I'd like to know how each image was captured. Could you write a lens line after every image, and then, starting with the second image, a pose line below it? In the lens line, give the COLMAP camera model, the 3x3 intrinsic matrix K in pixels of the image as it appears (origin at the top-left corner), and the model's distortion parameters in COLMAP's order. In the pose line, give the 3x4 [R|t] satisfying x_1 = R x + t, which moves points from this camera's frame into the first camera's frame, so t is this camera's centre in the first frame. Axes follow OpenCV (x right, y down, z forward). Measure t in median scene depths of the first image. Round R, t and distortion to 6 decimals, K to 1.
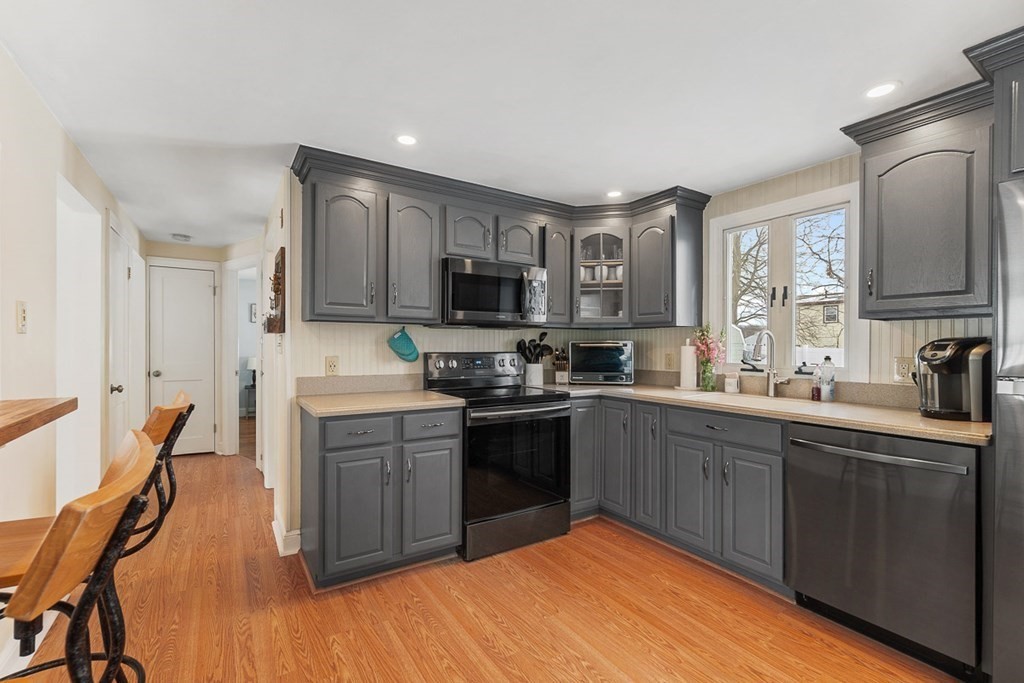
lens RADIAL K [[441.6, 0, 507.4], [0, 441.6, 347.0], [0, 0, 1]] dist [-0.000372, -0.000131]
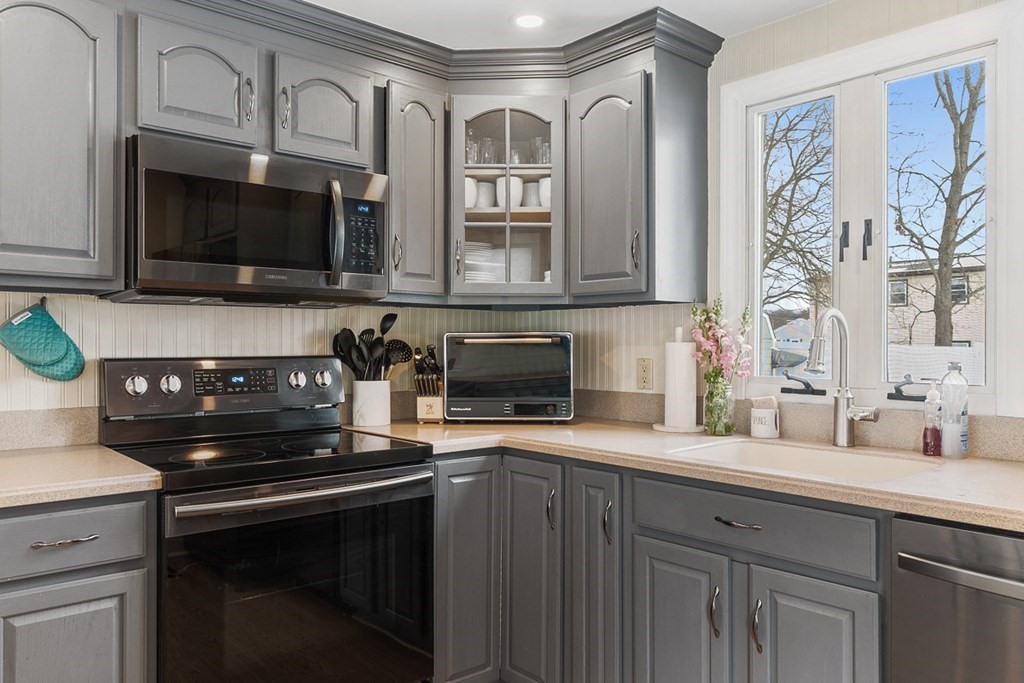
lens RADIAL K [[720.5, 0, 513.6], [0, 720.5, 345.6], [0, 0, 1]] dist [-0.002278, 0.003557]
pose [[0.988730, -0.002851, 0.149683, 0.109534], [0.002736, 0.999996, 0.000975, 0.000023], [-0.149686, -0.000555, 0.988733, 0.242013]]
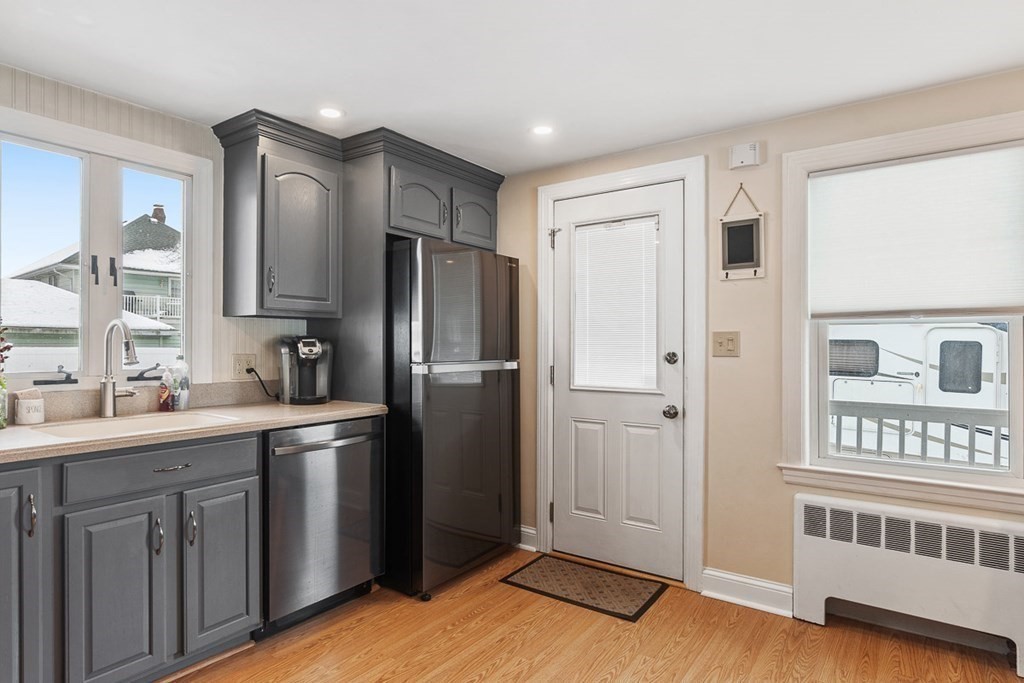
lens RADIAL K [[577.1, 0, 510.4], [0, 577.1, 340.5], [0, 0, 1]] dist [0.003868, 0.000673]
pose [[-0.364740, -0.000173, 0.931109, -0.402549], [0.000586, 1.000000, 0.000416, -0.005153], [-0.931109, 0.000697, -0.364740, 0.661466]]
